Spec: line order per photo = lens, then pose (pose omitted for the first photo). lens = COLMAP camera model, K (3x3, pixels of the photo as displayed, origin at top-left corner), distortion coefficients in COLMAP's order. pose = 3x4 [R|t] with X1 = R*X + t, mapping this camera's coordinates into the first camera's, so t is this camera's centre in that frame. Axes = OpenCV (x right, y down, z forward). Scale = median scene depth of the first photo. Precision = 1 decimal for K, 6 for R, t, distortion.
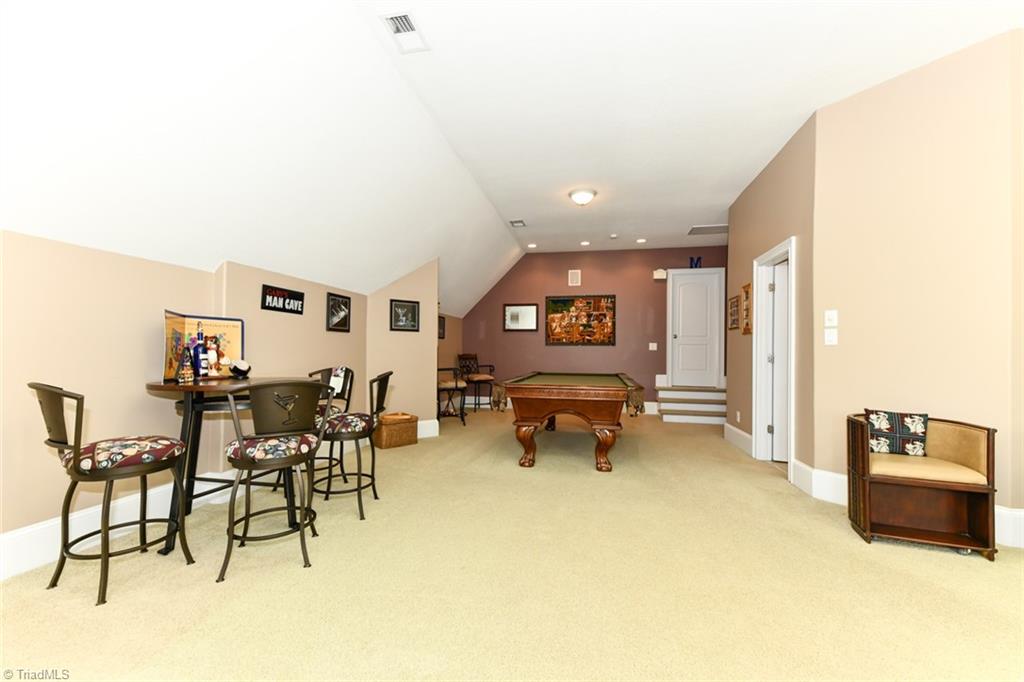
lens RADIAL K [[412.7, 0, 516.8], [0, 412.7, 347.8], [0, 0, 1]] dist [0.016148, 0.000175]
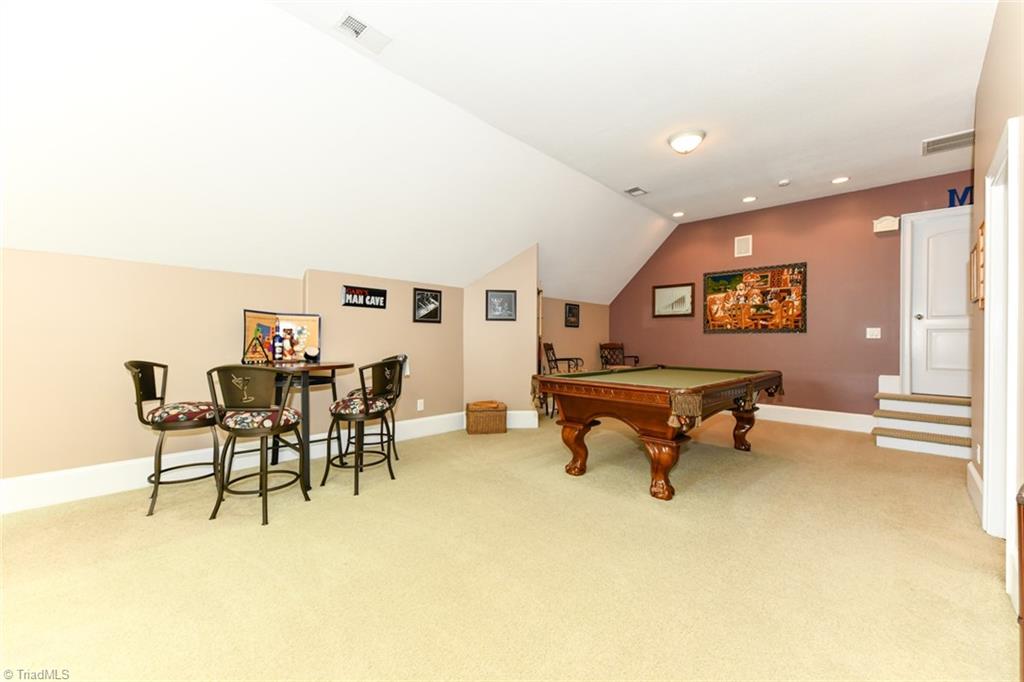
lens RADIAL K [[412.7, 0, 513.2], [0, 412.7, 337.9], [0, 0, 1]] dist [0.016148, 0.000175]
pose [[0.843224, -0.004830, -0.537541, 0.308007], [0.005571, 0.999984, -0.000247, 0.002413], [0.537534, -0.002787, 0.843238, 0.167858]]
